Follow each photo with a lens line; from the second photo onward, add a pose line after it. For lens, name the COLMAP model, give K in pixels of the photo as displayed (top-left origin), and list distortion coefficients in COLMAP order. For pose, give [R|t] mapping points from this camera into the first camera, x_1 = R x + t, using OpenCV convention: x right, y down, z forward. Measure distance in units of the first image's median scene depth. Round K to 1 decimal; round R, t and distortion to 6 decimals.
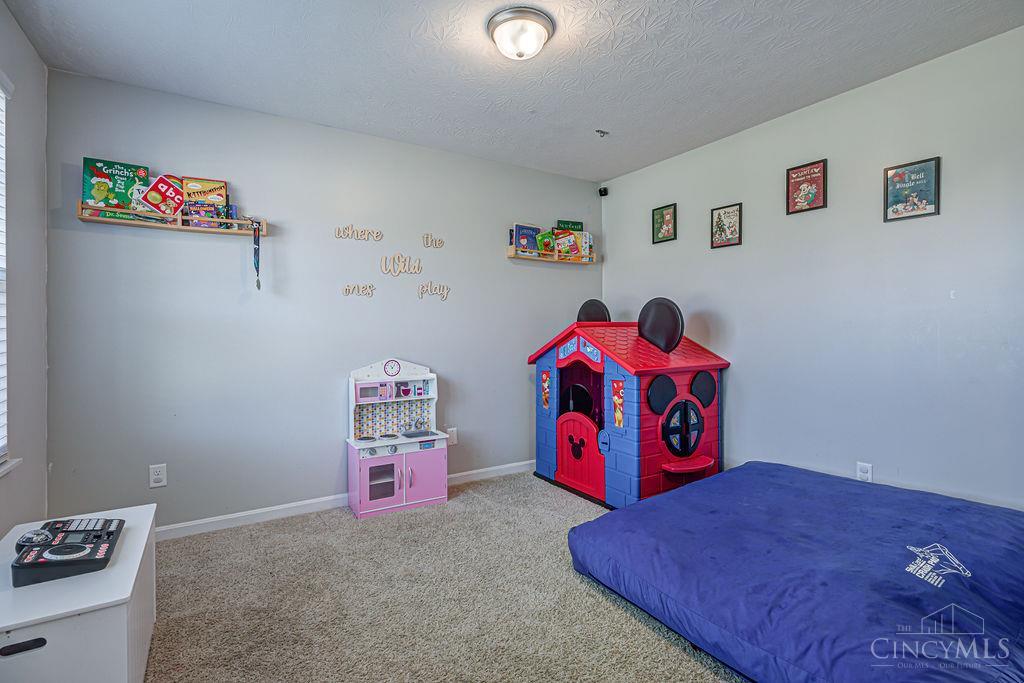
lens RADIAL K [[475.2, 0, 518.4], [0, 475.2, 333.3], [0, 0, 1]] dist [-0.001301, -0.000371]
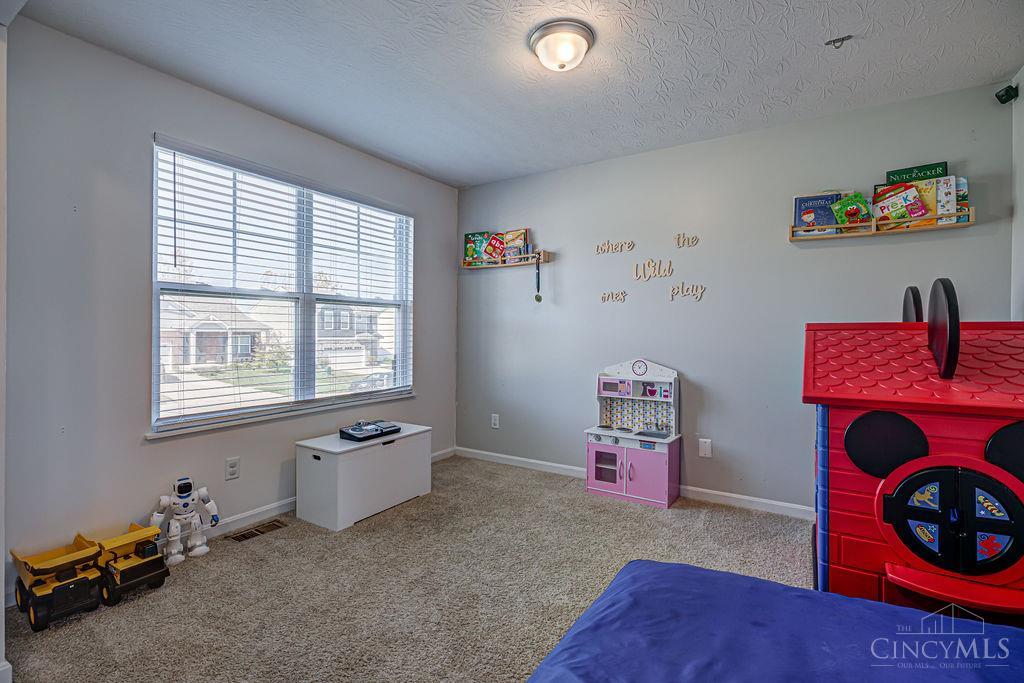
lens RADIAL K [[475.0, 0, 532.6], [0, 475.0, 336.1], [0, 0, 1]] dist [-0.003759, -0.000642]
pose [[0.443802, 0.015618, -0.895989, 0.612093], [-0.014147, 0.999846, 0.010421, -0.006042], [0.896013, 0.008051, 0.443954, 0.329696]]
